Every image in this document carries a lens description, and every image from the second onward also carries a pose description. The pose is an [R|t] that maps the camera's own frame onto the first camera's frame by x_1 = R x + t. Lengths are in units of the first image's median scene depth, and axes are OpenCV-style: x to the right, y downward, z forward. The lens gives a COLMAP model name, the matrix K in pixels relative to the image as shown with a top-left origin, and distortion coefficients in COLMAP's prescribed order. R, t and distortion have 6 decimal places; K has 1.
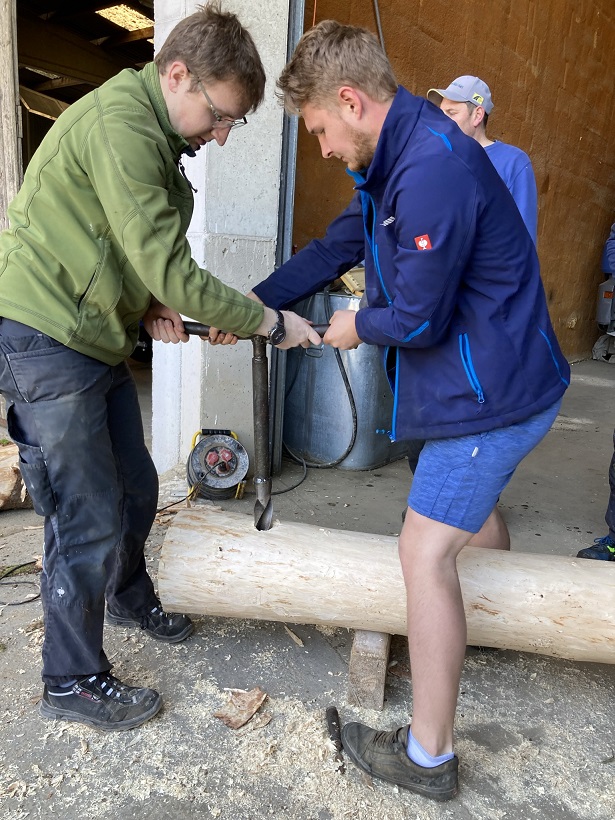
lens RADIAL K [[656.3, 0, 307.5], [0, 656.3, 410.0], [0, 0, 1]] dist [0.025127, -0.052323]
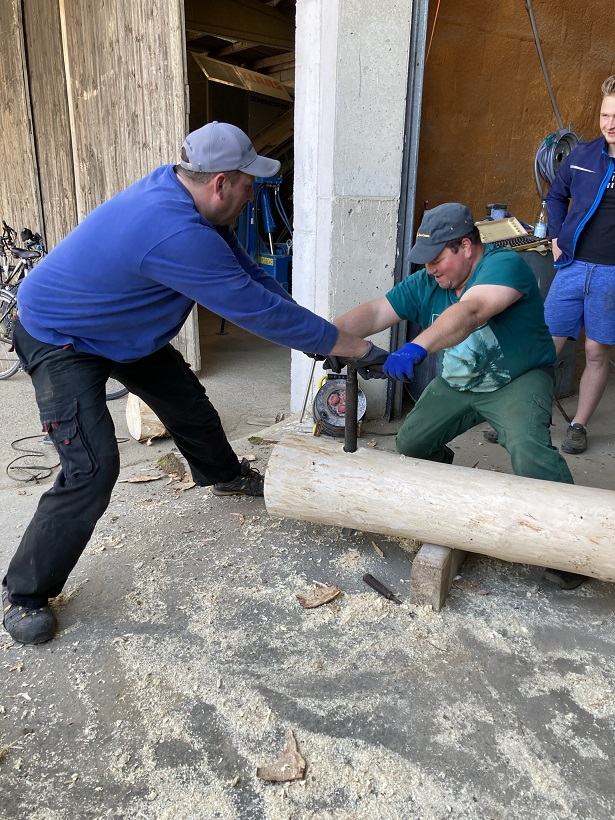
lens RADIAL K [[673.1, 0, 307.5], [0, 673.1, 410.0], [0, 0, 1]] dist [0.009402, -0.014119]
pose [[0.966140, 0.040107, -0.254882, 0.104144], [-0.025418, 0.997835, 0.060664, 0.022525], [0.256764, -0.052131, 0.965067, -0.120978]]
